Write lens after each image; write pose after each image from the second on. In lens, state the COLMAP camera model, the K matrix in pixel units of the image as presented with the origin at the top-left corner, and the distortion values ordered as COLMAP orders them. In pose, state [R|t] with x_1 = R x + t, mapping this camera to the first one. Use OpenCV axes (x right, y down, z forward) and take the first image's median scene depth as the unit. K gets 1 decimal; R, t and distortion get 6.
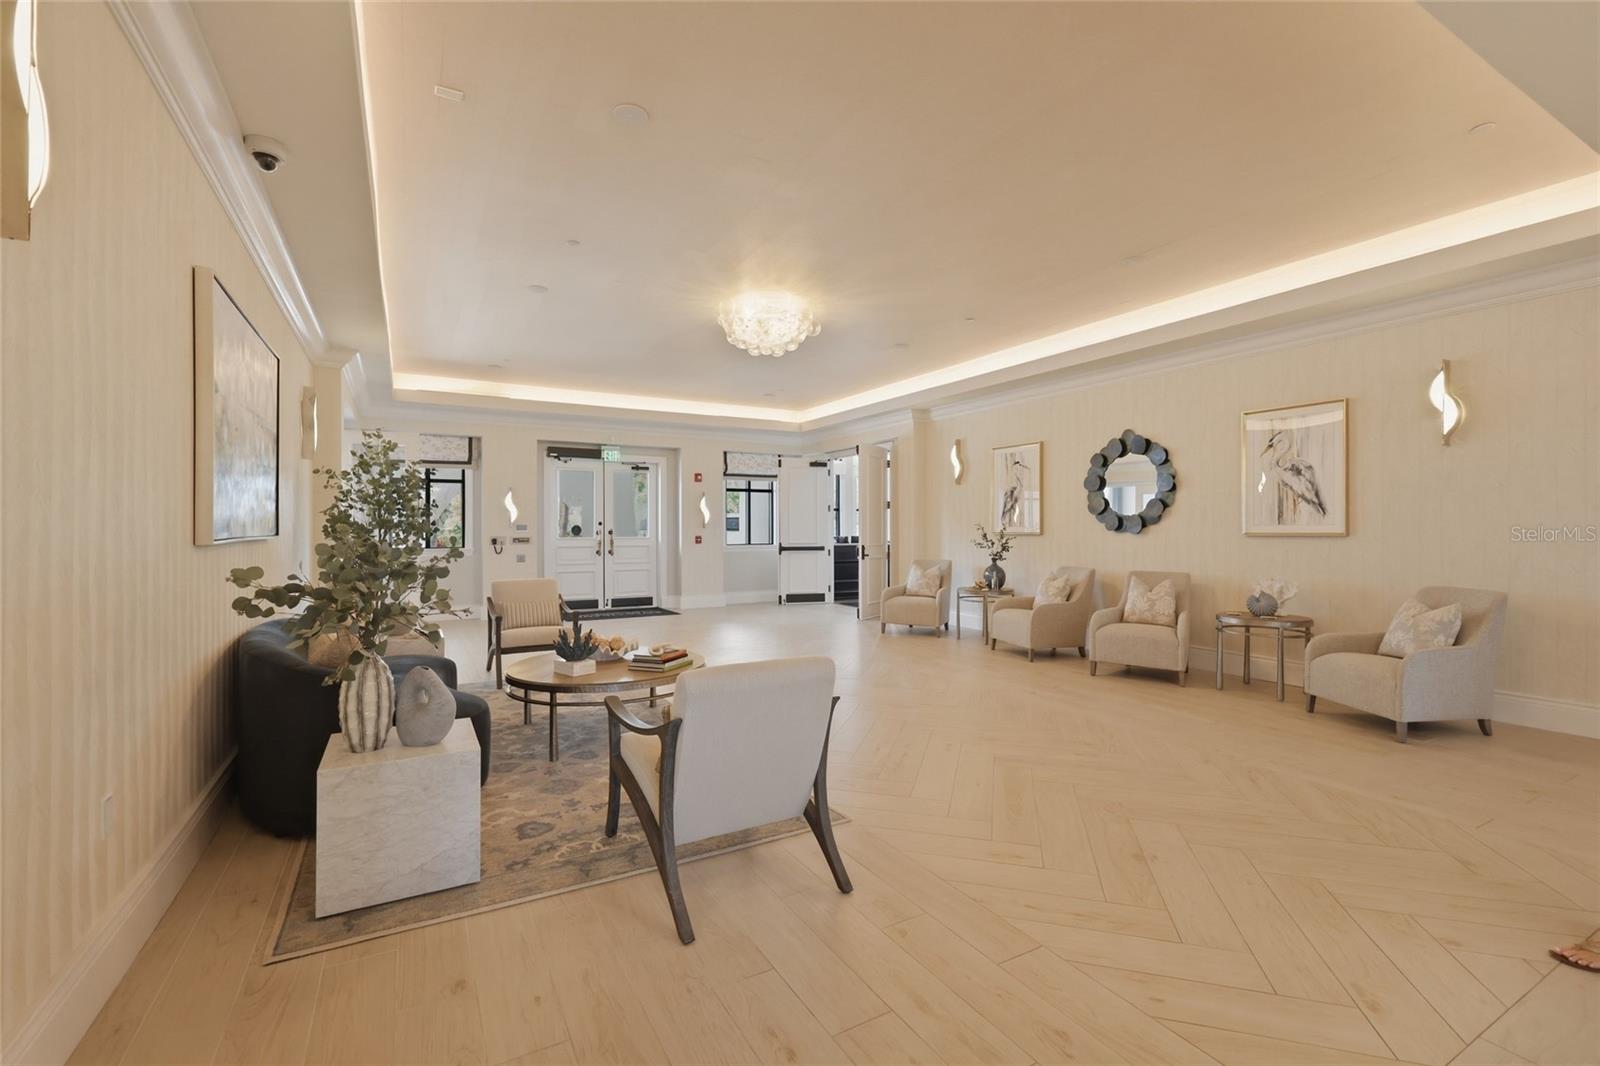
lens RADIAL K [[695.2, 0, 800.1], [0, 695.2, 530.1], [0, 0, 1]] dist [-0.000905, -0.000082]
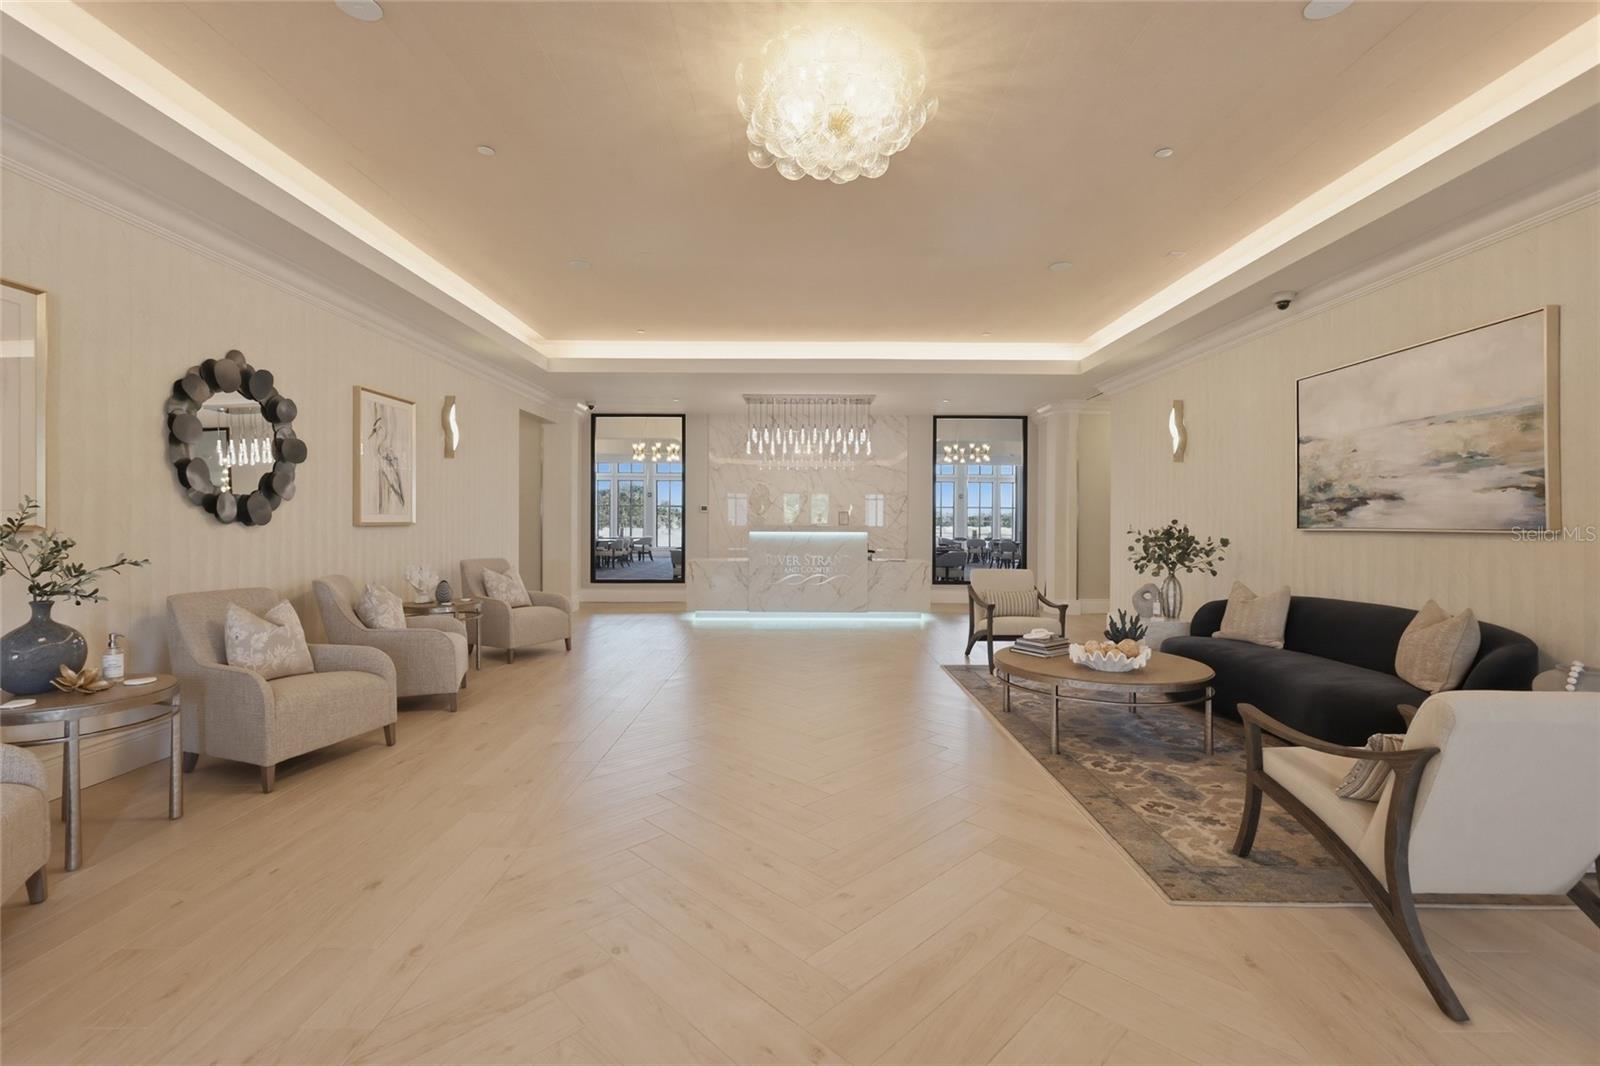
lens RADIAL K [[695.2, 0, 798.5], [0, 695.2, 525.3], [0, 0, 1]] dist [-0.000905, -0.000082]
pose [[-0.878174, -0.001300, 0.478340, -0.285103], [0.000381, 0.999994, 0.003418, 0.005289], [-0.478342, 0.003184, -0.878168, 1.557514]]
